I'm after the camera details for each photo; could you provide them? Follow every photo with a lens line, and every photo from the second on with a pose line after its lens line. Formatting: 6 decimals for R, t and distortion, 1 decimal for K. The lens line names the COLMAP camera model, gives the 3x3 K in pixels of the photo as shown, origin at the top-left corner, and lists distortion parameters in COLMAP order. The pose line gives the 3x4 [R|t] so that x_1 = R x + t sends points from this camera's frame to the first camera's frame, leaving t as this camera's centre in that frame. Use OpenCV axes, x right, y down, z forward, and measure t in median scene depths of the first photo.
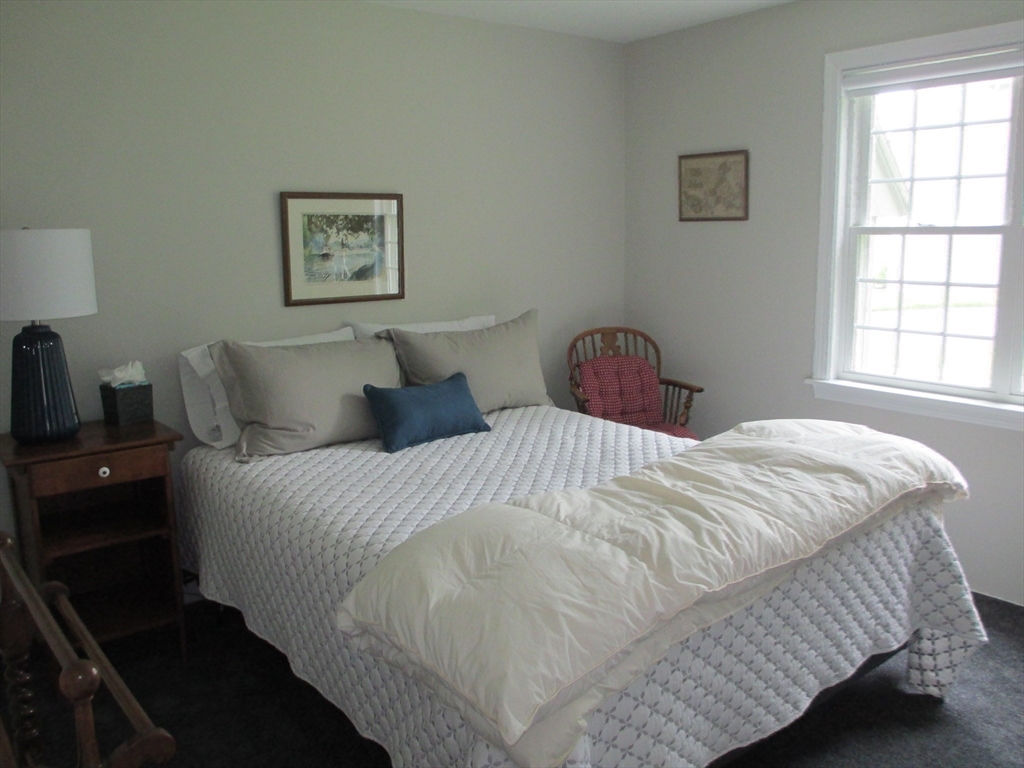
lens RADIAL K [[890.2, 0, 506.7], [0, 890.2, 382.0], [0, 0, 1]] dist [-0.018489, -0.006847]
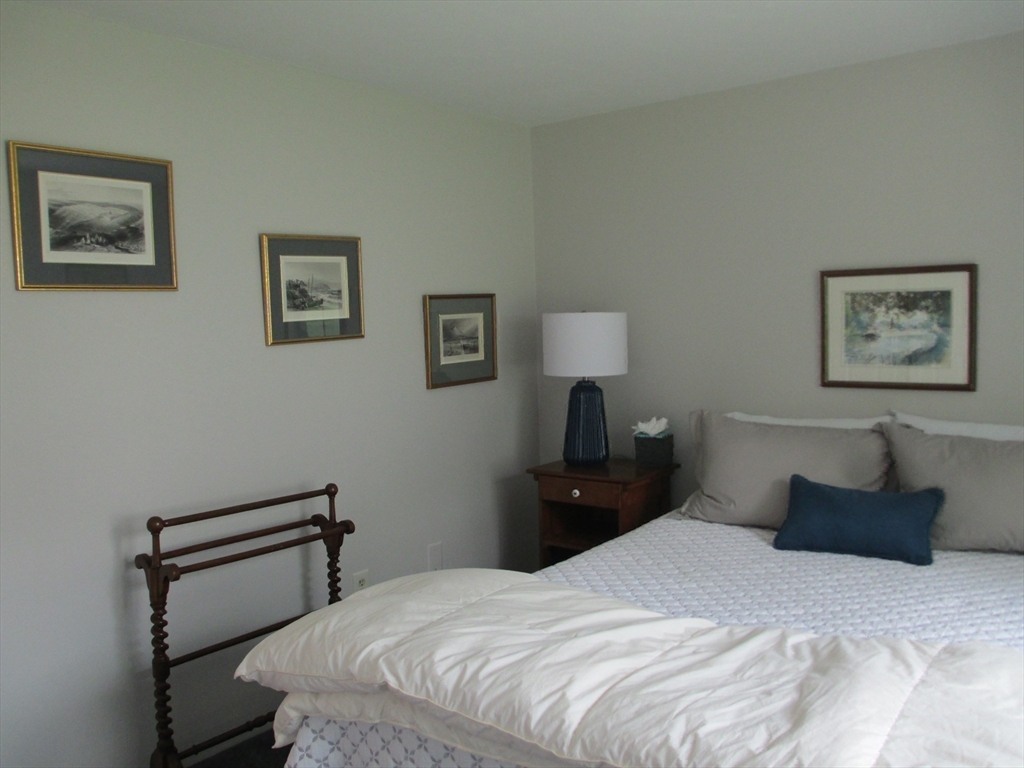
lens RADIAL K [[890.2, 0, 506.3], [0, 890.2, 383.3], [0, 0, 1]] dist [-0.018489, -0.006847]
pose [[0.228109, 0.087054, -0.969736, 0.615832], [-0.137657, 0.988873, 0.056391, -0.094374], [0.963855, 0.120628, 0.237554, 0.424950]]
